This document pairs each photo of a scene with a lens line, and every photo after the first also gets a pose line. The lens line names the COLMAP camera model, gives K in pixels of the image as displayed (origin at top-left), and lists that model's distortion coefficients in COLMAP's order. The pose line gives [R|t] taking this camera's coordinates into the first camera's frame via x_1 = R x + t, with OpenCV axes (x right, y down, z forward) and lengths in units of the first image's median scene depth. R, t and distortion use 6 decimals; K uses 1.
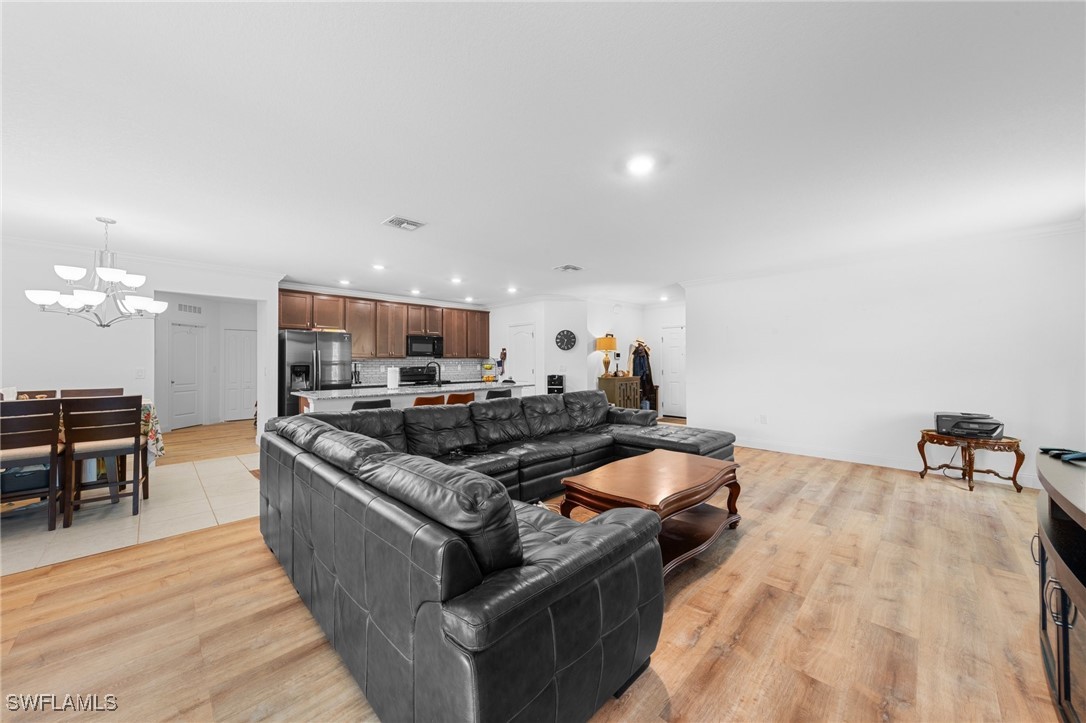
lens RADIAL K [[391.0, 0, 543.2], [0, 391.0, 359.7], [0, 0, 1]] dist [0.000263, 0.000030]
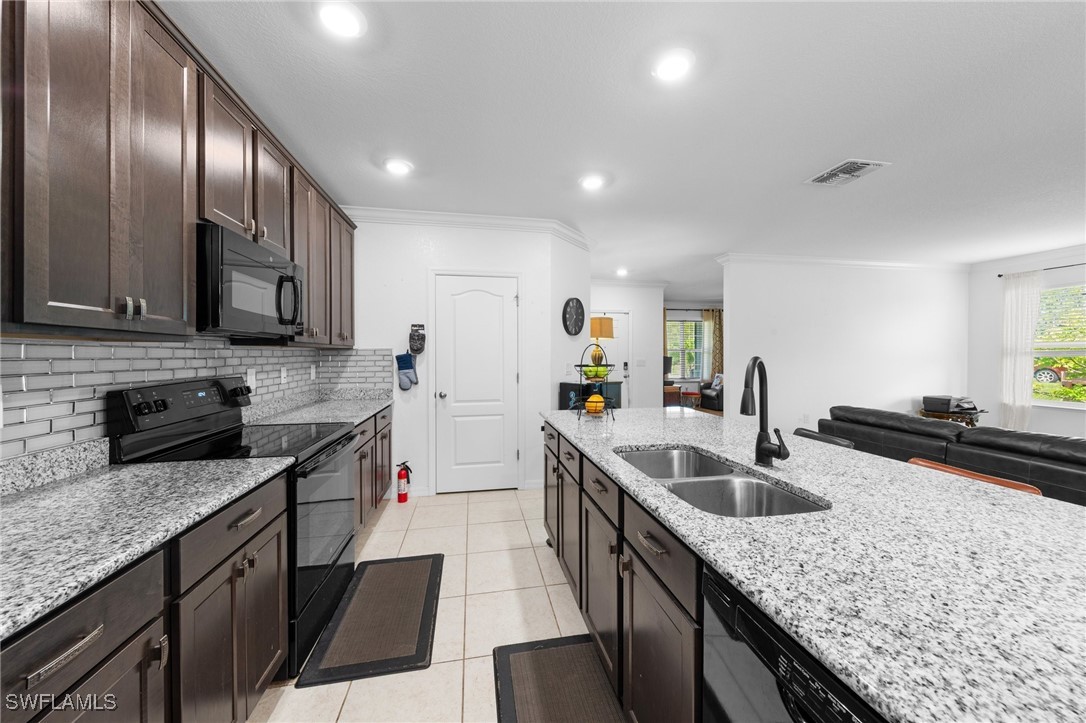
lens RADIAL K [[391.0, 0, 545.2], [0, 391.0, 355.6], [0, 0, 1]] dist [0.000263, 0.000030]
pose [[0.565885, -0.004535, 0.824472, -0.366542], [-0.004649, 0.999951, 0.008690, -0.000340], [-0.824471, -0.008751, 0.565836, 0.652845]]
